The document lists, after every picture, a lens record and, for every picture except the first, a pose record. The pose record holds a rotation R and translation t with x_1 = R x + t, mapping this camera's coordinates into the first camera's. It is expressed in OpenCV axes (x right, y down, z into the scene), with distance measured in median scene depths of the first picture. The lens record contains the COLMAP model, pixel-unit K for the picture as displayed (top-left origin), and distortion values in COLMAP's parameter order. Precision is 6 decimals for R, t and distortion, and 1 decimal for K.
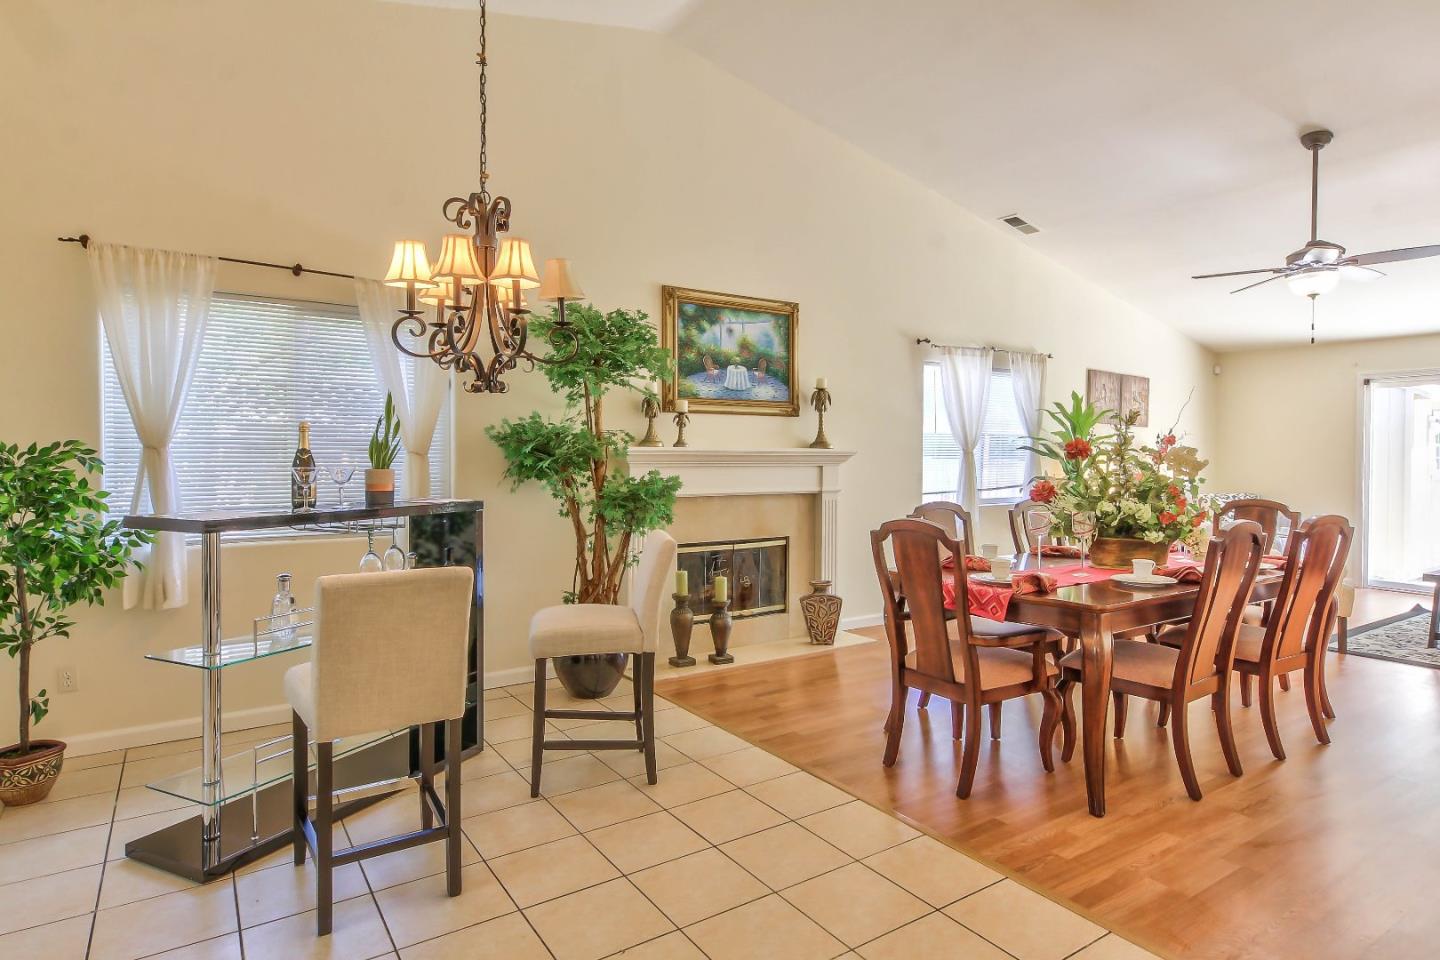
lens RADIAL K [[815.8, 0, 745.5], [0, 815.8, 457.2], [0, 0, 1]] dist [-0.002603, -0.000205]
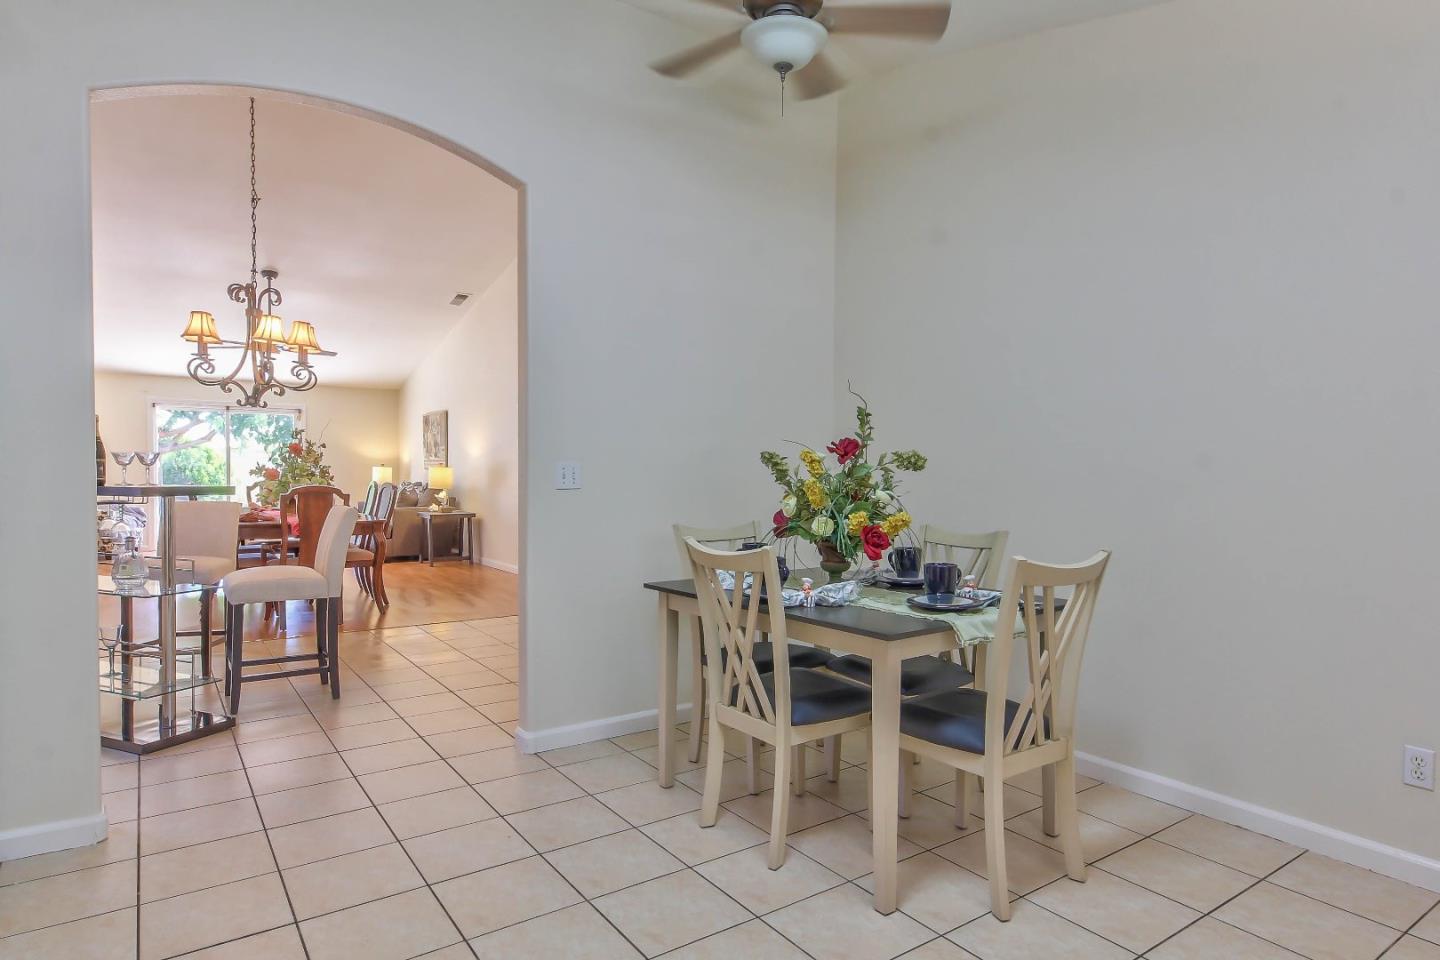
lens RADIAL K [[836.8, 0, 716.5], [0, 836.8, 478.0], [0, 0, 1]] dist [0.011924, -0.000546]
pose [[-0.000413, -0.015806, 0.999875, -1.098136], [0.004020, 0.999867, 0.015807, 0.021982], [-0.999992, 0.004026, -0.000349, 0.043932]]
